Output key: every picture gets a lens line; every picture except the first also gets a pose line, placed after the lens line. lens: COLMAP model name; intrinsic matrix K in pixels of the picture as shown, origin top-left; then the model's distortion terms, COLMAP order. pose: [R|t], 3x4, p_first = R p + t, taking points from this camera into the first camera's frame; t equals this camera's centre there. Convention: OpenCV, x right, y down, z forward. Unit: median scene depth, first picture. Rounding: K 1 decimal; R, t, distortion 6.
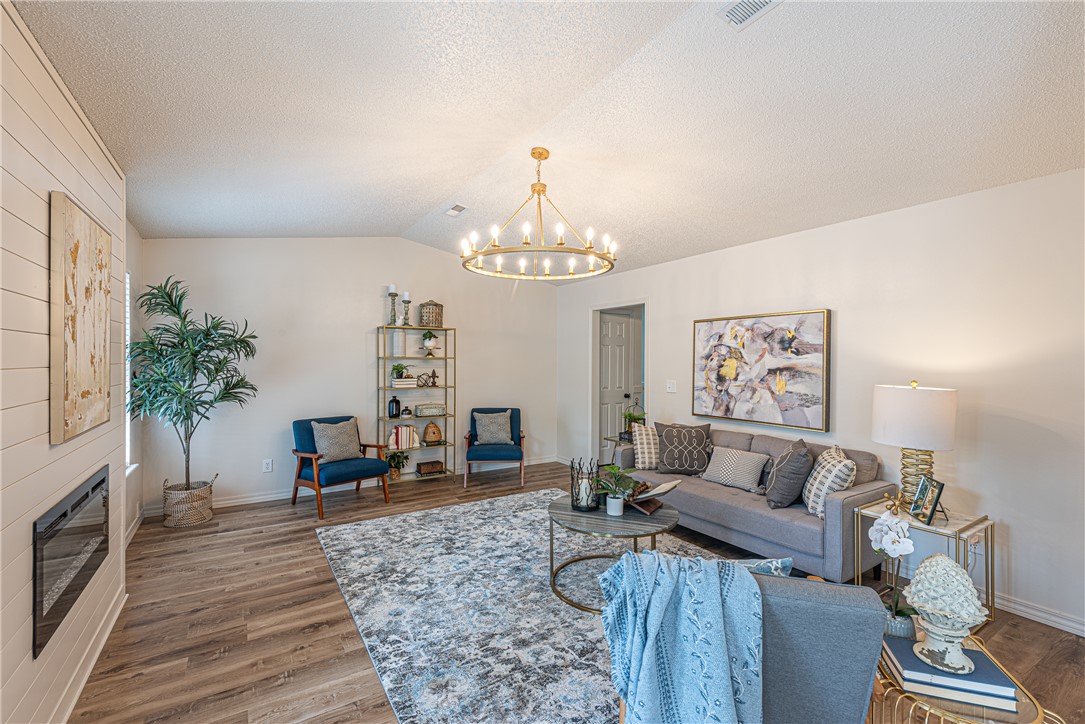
lens RADIAL K [[465.9, 0, 546.2], [0, 465.9, 362.1], [0, 0, 1]] dist [0.000636, -0.001276]
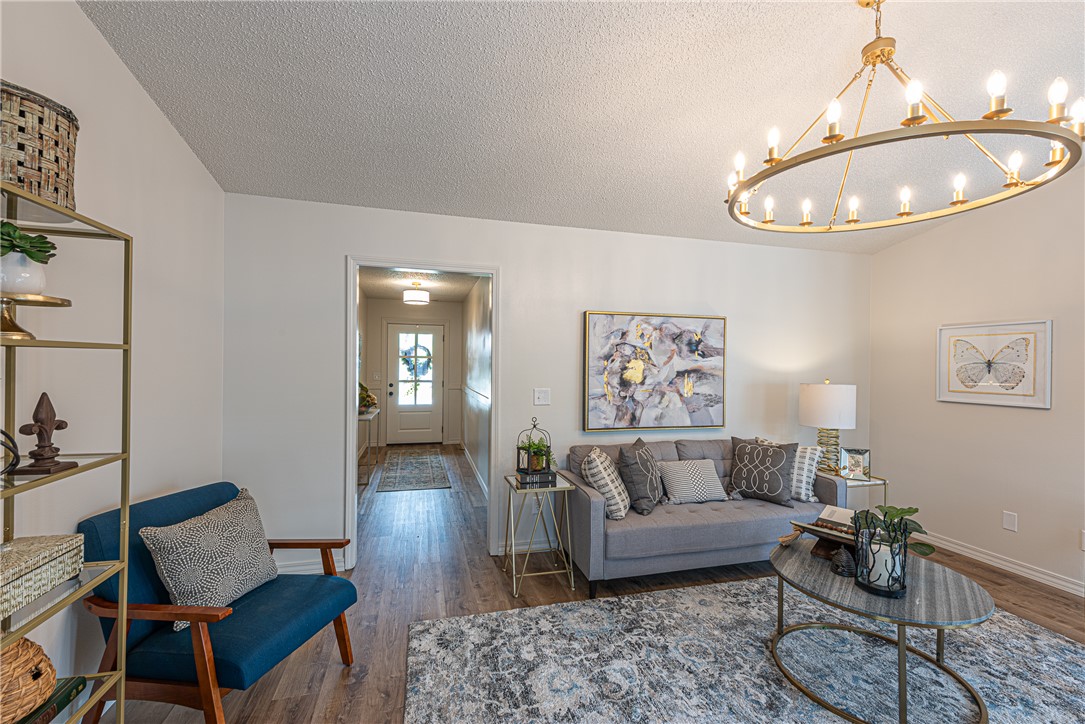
lens RADIAL K [[465.9, 0, 543.9], [0, 465.9, 361.1], [0, 0, 1]] dist [0.000636, -0.001276]
pose [[0.306791, 0.002794, 0.951773, -0.520495], [-0.008260, 0.999966, -0.000273, -0.003859], [-0.951741, -0.007778, 0.306804, 0.944613]]
